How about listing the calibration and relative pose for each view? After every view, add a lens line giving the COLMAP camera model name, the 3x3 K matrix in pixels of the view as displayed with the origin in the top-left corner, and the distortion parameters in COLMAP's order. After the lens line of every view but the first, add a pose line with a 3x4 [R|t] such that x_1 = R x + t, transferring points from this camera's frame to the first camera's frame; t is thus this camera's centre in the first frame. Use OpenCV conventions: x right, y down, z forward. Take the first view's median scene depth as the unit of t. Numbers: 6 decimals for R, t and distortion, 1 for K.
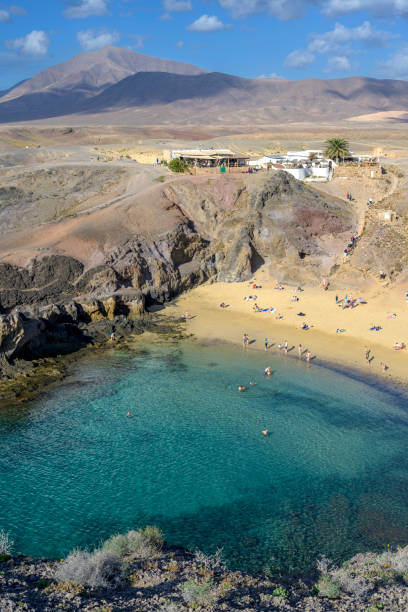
lens RADIAL K [[763.1, 0, 205.1], [0, 763.1, 309.1], [0, 0, 1]] dist [0.000321, 0.000000]
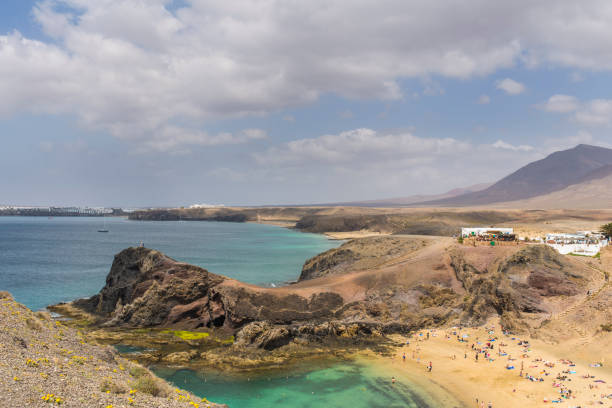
lens RADIAL K [[626.7, 0, 323.3], [0, 626.7, 177.1], [0, 0, 1]] dist [0.001703, 0.000000]
pose [[0.838406, -0.031588, -0.544130, 0.465508], [-0.129258, 0.958317, -0.254796, 0.028803], [0.529498, 0.283955, 0.799376, -0.080333]]
